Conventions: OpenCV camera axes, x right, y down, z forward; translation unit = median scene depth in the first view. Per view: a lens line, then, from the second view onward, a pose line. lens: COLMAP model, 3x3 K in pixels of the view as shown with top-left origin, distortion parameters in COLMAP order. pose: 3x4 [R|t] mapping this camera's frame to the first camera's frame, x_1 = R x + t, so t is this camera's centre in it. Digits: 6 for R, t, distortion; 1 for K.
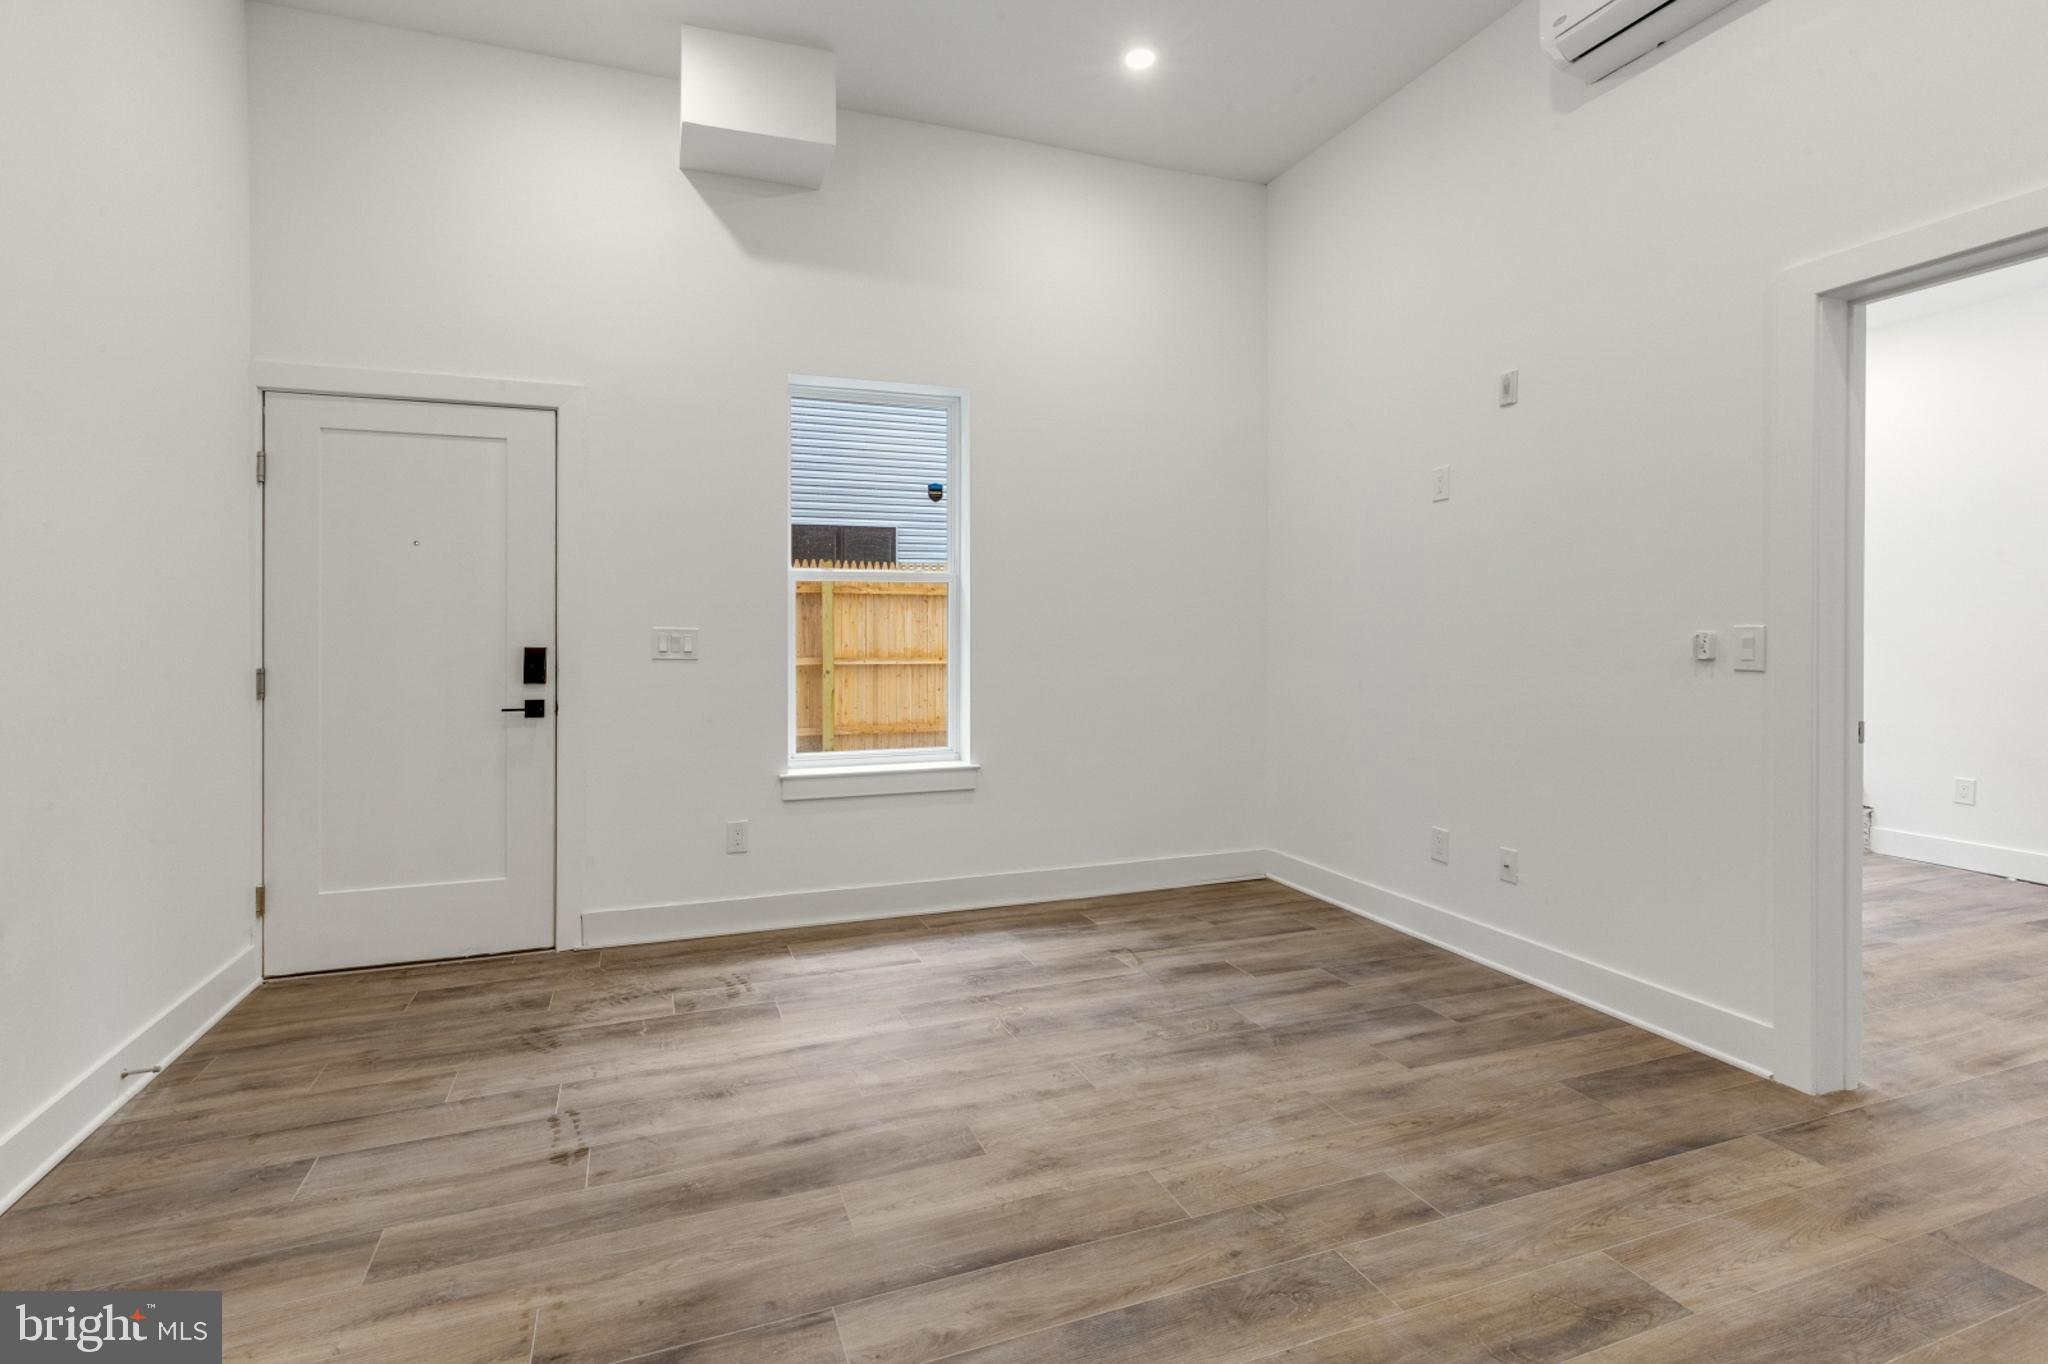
lens RADIAL K [[957.3, 0, 1007.9], [0, 957.3, 656.4], [0, 0, 1]] dist [0.007777, -0.003884]
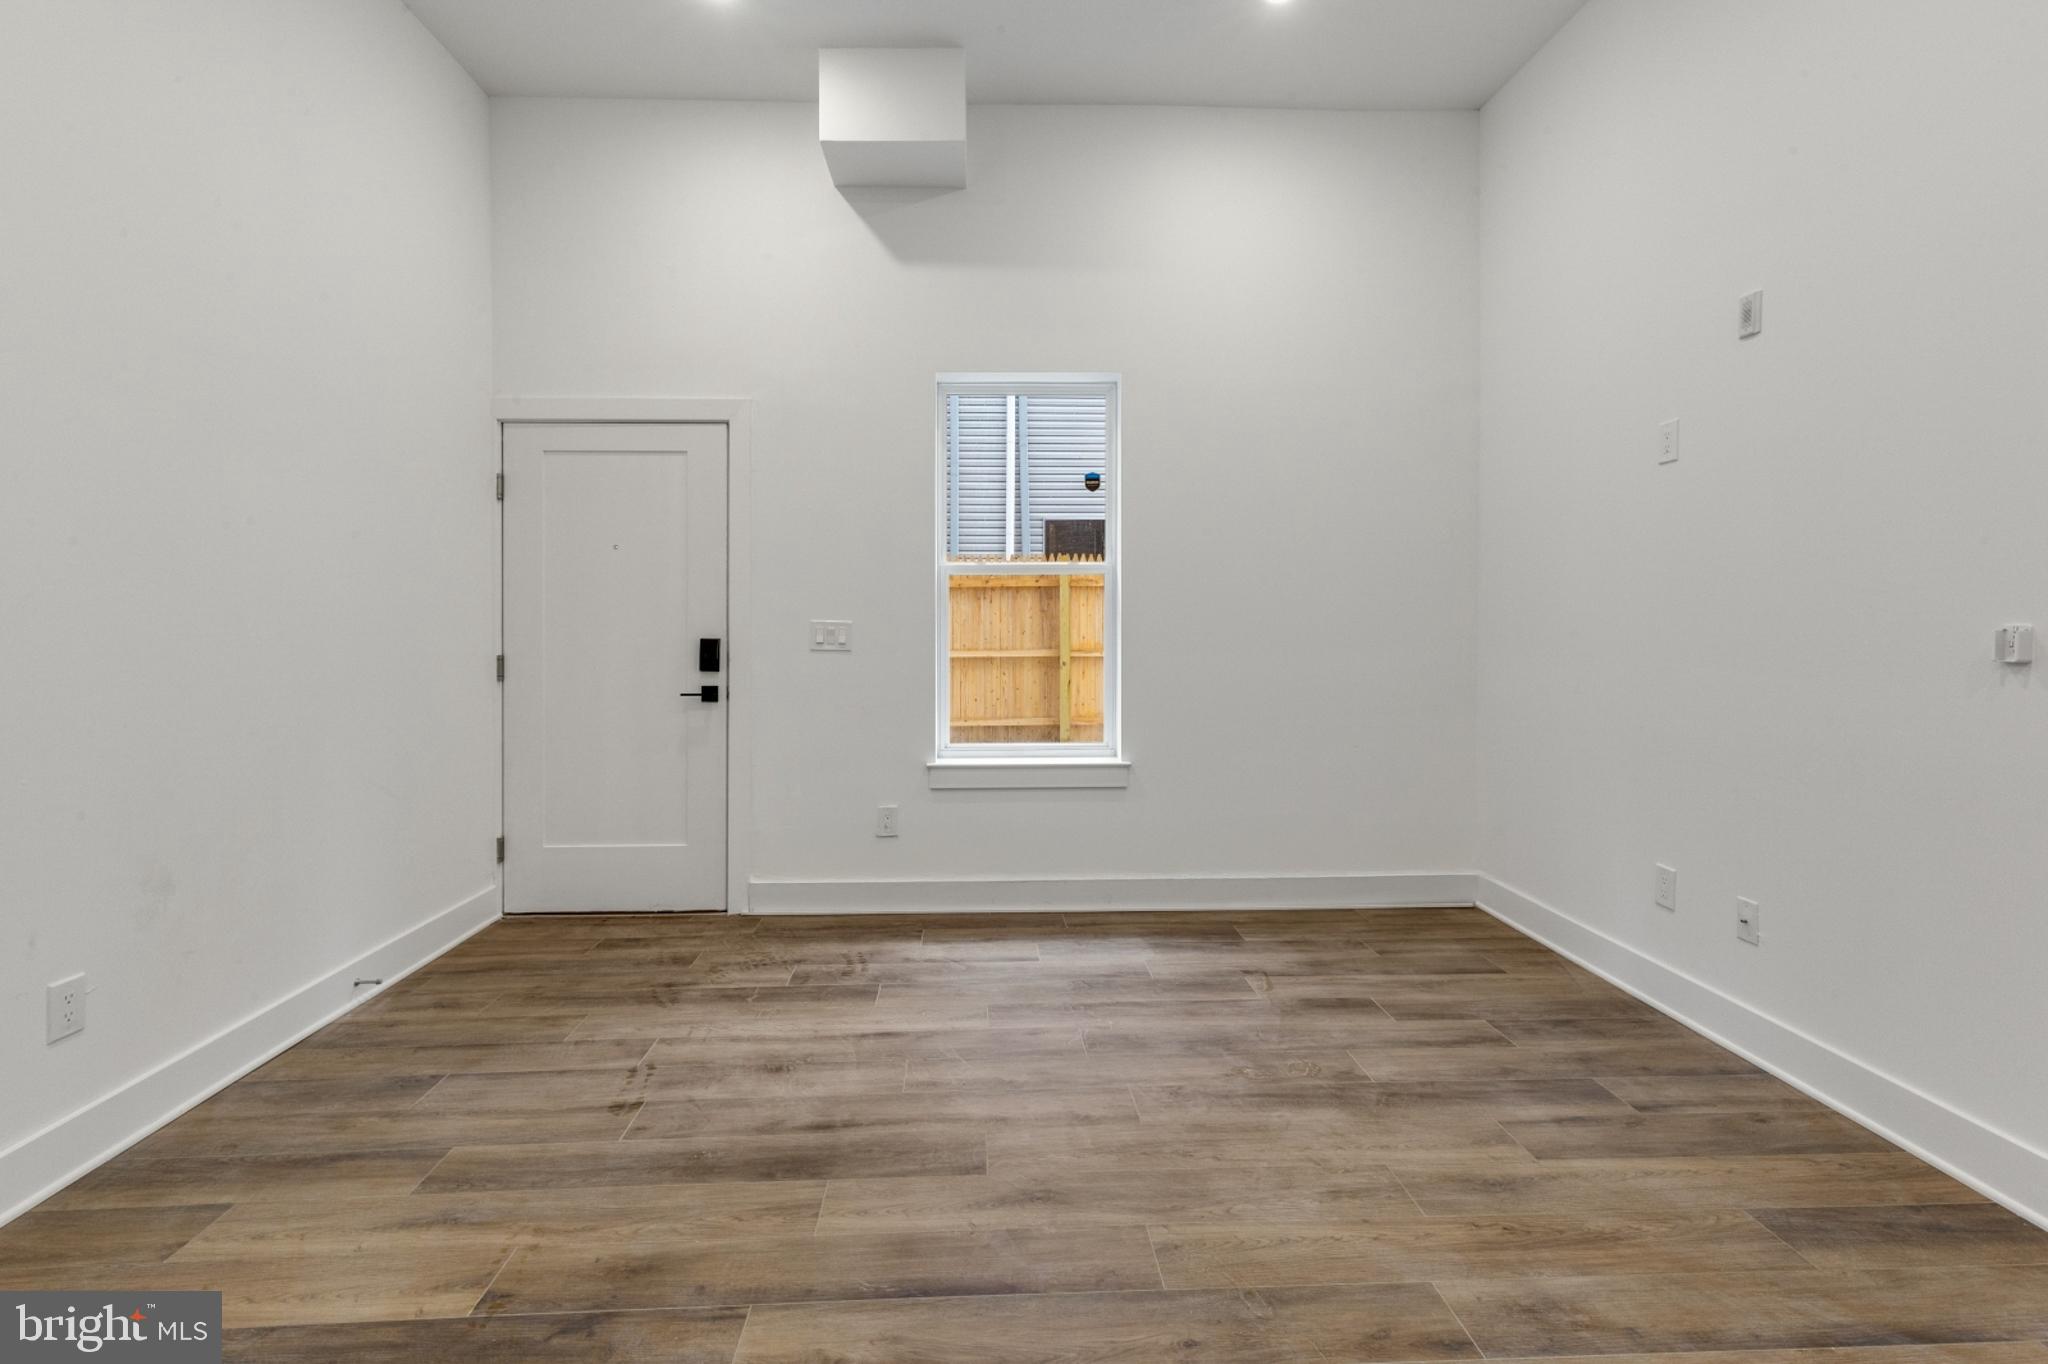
lens RADIAL K [[943.7, 0, 1018.6], [0, 943.7, 646.8], [0, 0, 1]] dist [0.005309, -0.001468]
pose [[0.951734, 0.007169, -0.306839, 0.248684], [-0.007615, 0.999971, -0.000255, -0.002585], [0.306828, 0.002579, 0.951761, 0.100855]]
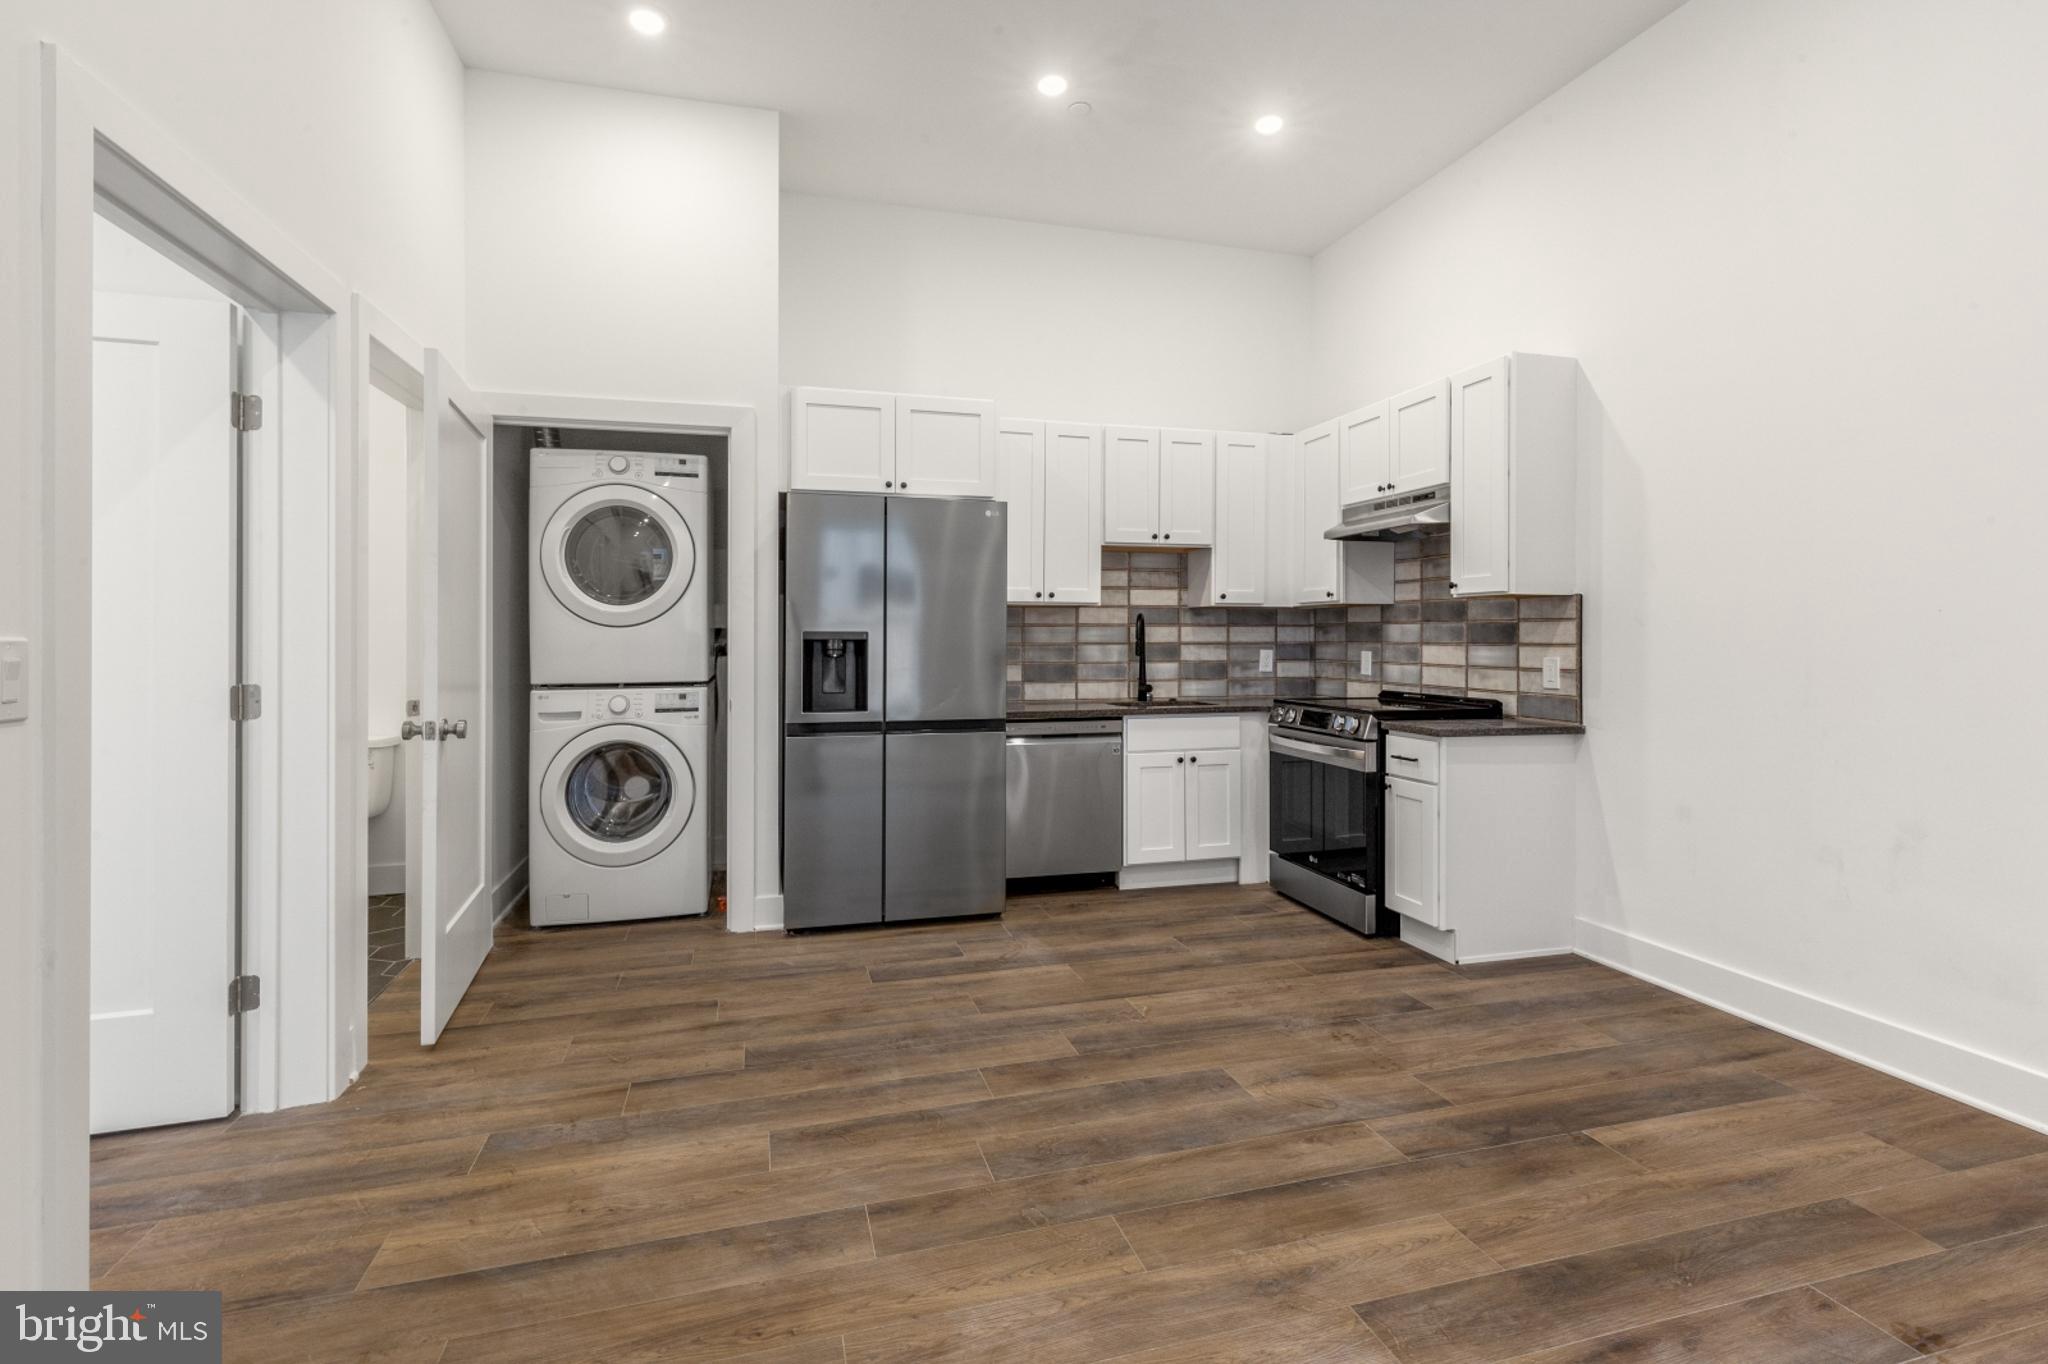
lens RADIAL K [[943.7, 0, 1025.3], [0, 943.7, 644.6], [0, 0, 1]] dist [0.005309, -0.001468]
pose [[-0.996740, 0.004239, 0.080563, 0.152434], [0.007250, 0.999284, 0.037125, -0.045021], [-0.080348, 0.037588, -0.996058, 1.514466]]
